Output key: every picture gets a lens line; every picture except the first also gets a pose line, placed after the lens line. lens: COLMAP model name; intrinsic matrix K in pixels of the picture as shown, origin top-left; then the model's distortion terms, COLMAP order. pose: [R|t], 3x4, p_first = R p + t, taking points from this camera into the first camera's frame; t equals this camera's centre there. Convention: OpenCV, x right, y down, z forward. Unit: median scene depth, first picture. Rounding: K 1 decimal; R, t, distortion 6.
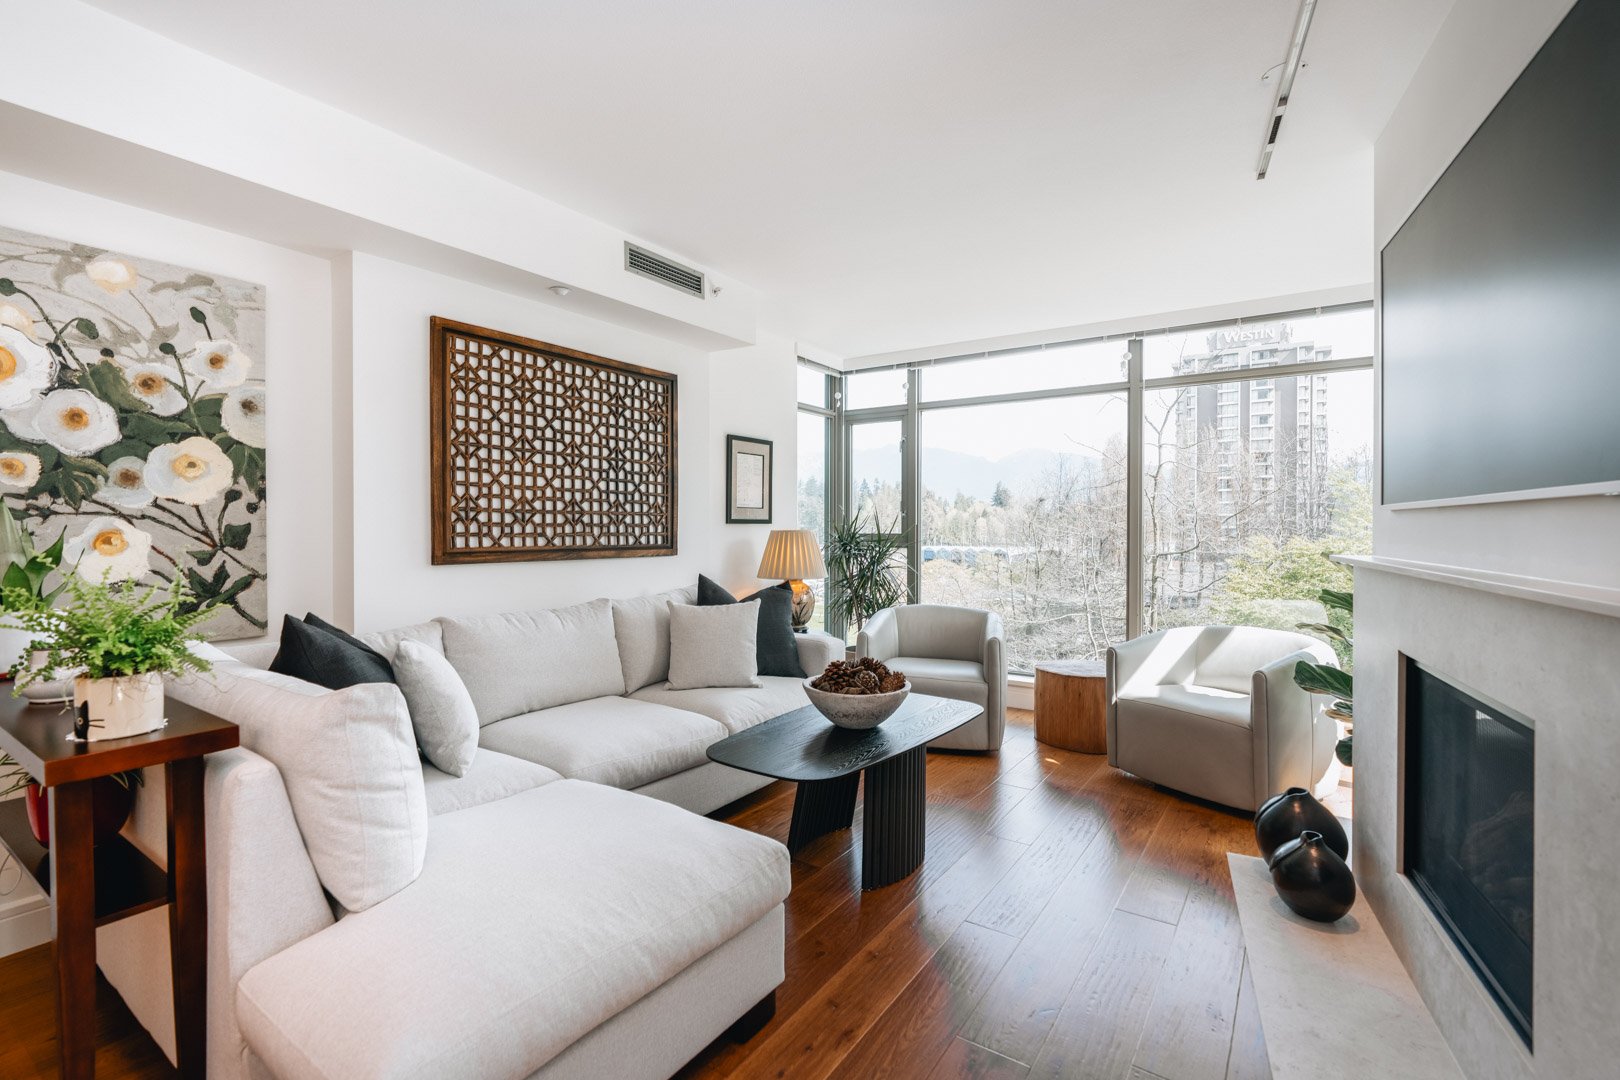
lens RADIAL K [[744.7, 0, 805.3], [0, 744.7, 530.6], [0, 0, 1]] dist [-0.001929, 0.000025]
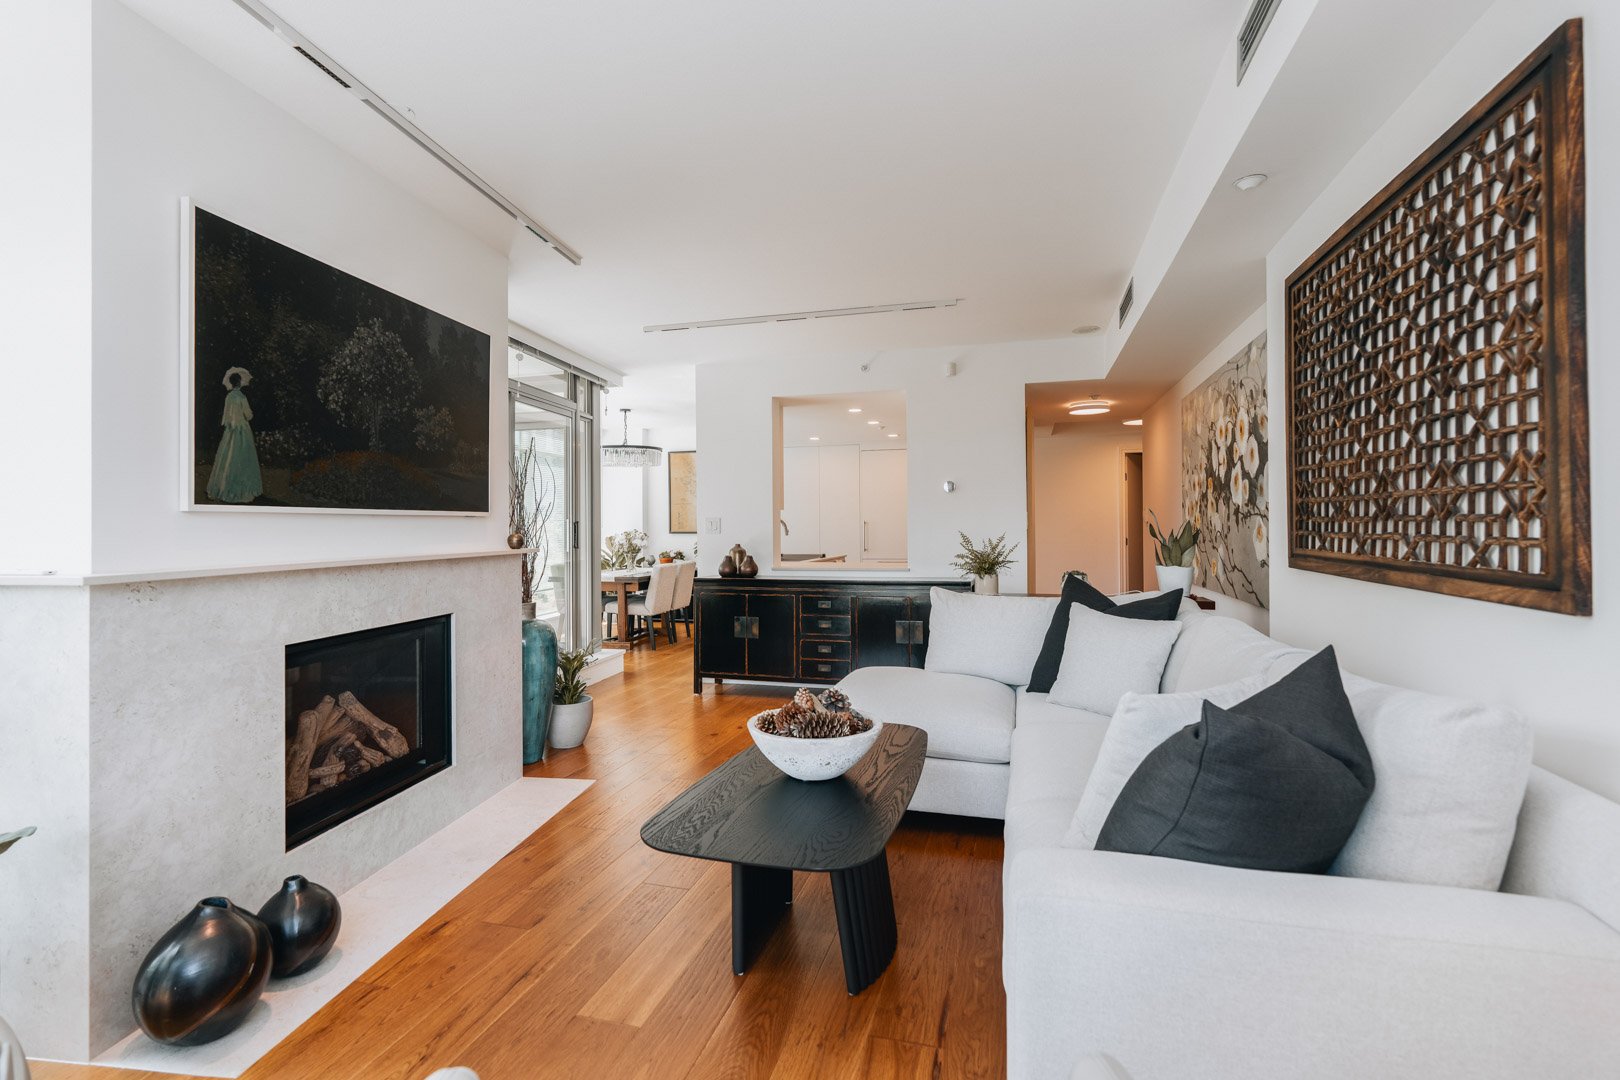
lens RADIAL K [[757.8, 0, 782.1], [0, 757.8, 518.8], [0, 0, 1]] dist [0.000346, 0.000355]
pose [[-0.961994, 0.004281, -0.273037, 0.246427], [0.005641, 0.999975, -0.004199, -0.007607], [0.273012, -0.005580, -0.961994, 1.351393]]
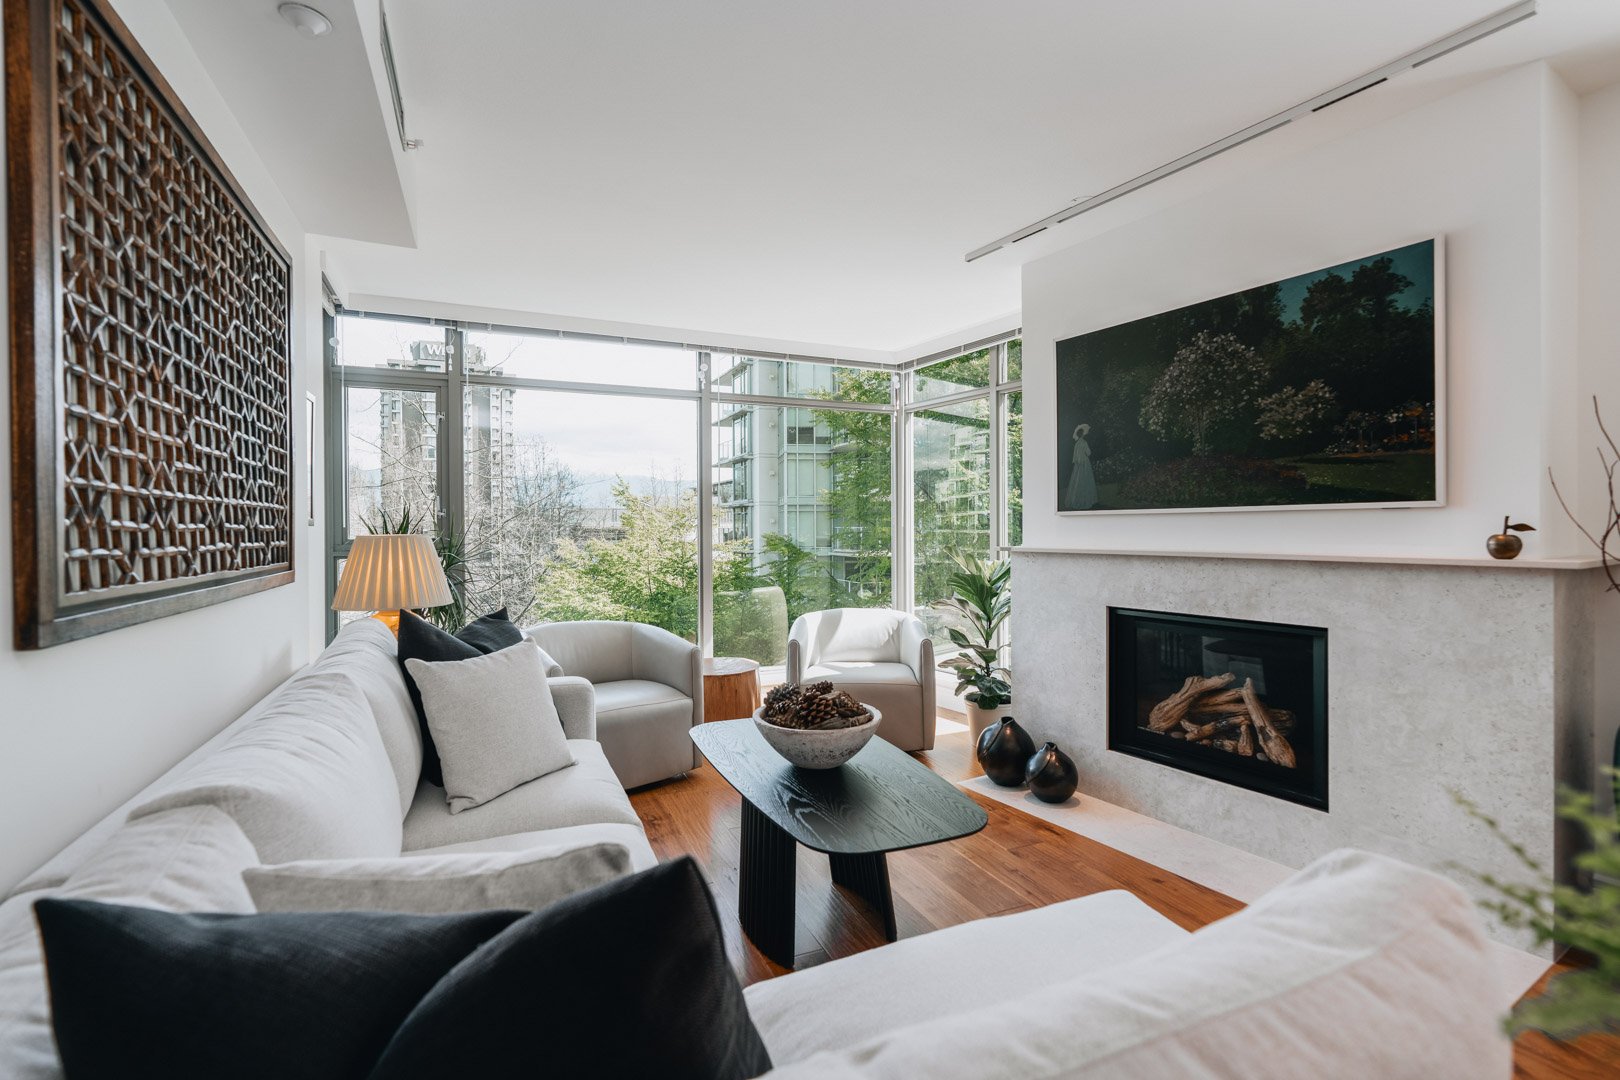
lens RADIAL K [[727.1, 0, 813.5], [0, 727.1, 533.9], [0, 0, 1]] dist [-0.000064, 0.001329]
pose [[0.536487, -0.008289, 0.843868, -0.484565], [0.008129, 0.999956, 0.004654, -0.000801], [-0.843870, 0.004363, 0.536530, 0.424213]]
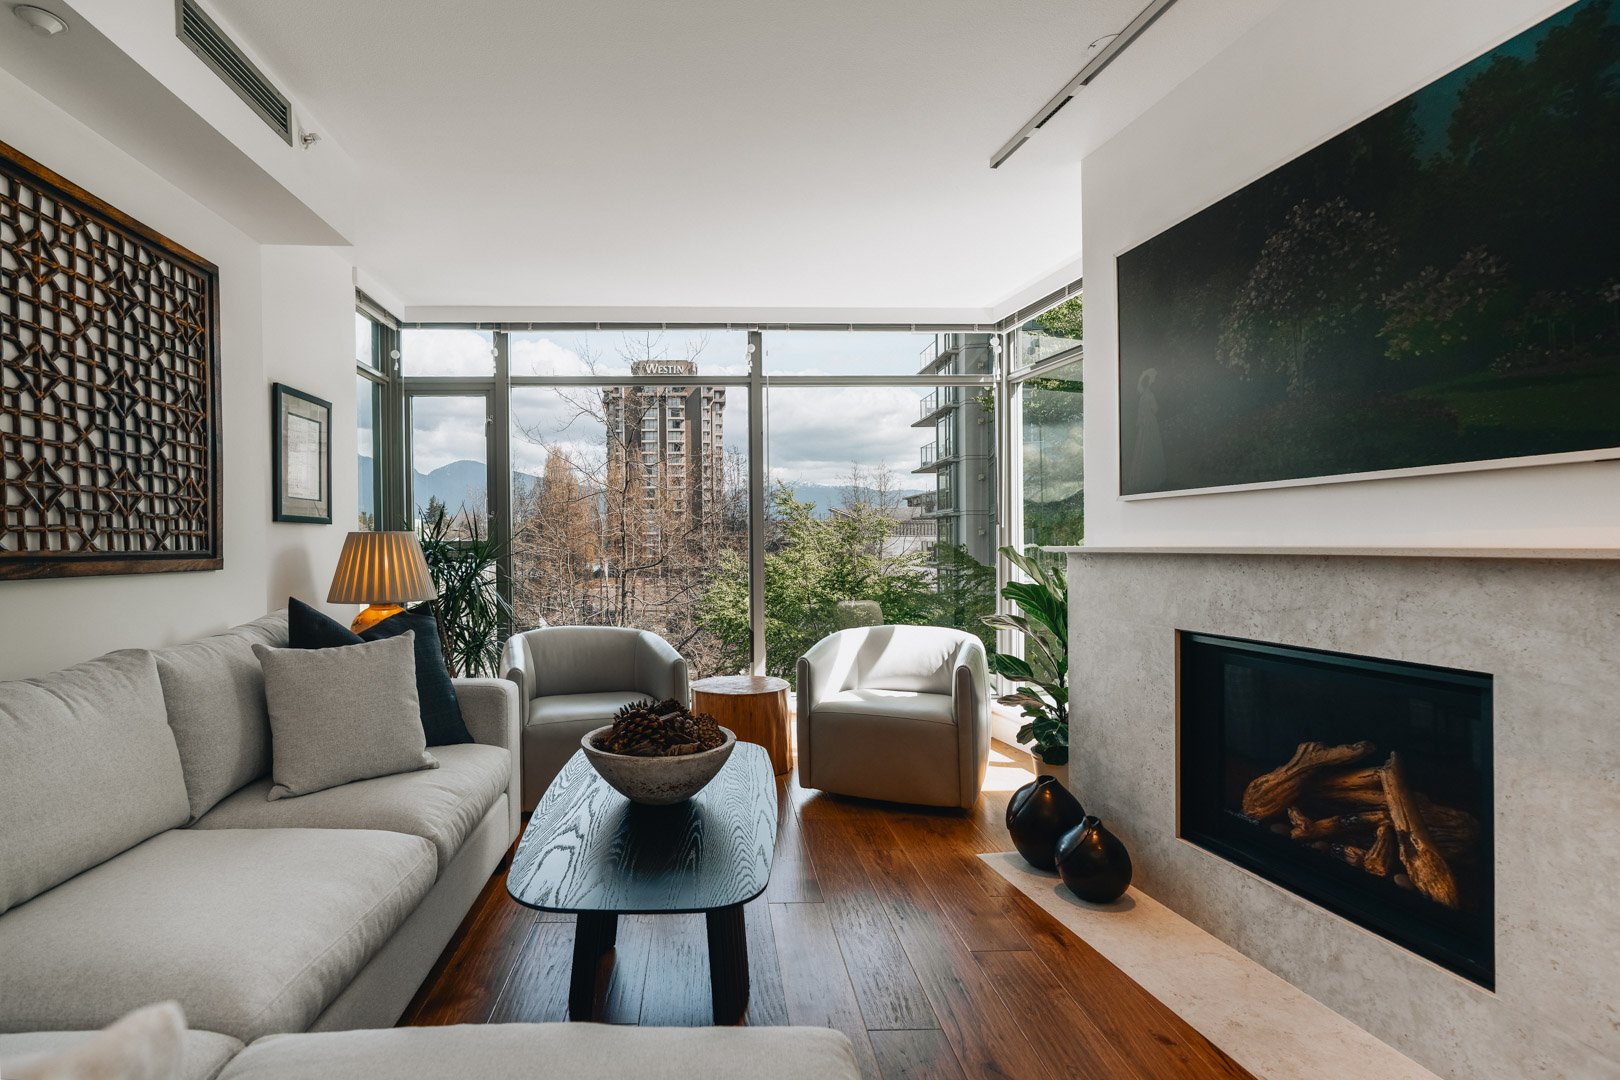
lens RADIAL K [[793.0, 0, 734.5], [0, 793.0, 551.8], [0, 0, 1]] dist [-0.001299, 0.001129]
pose [[0.812972, -0.013000, 0.582158, -0.226195], [0.012106, 0.999912, 0.005423, 0.021696], [-0.582177, 0.002638, 0.813058, 0.268477]]
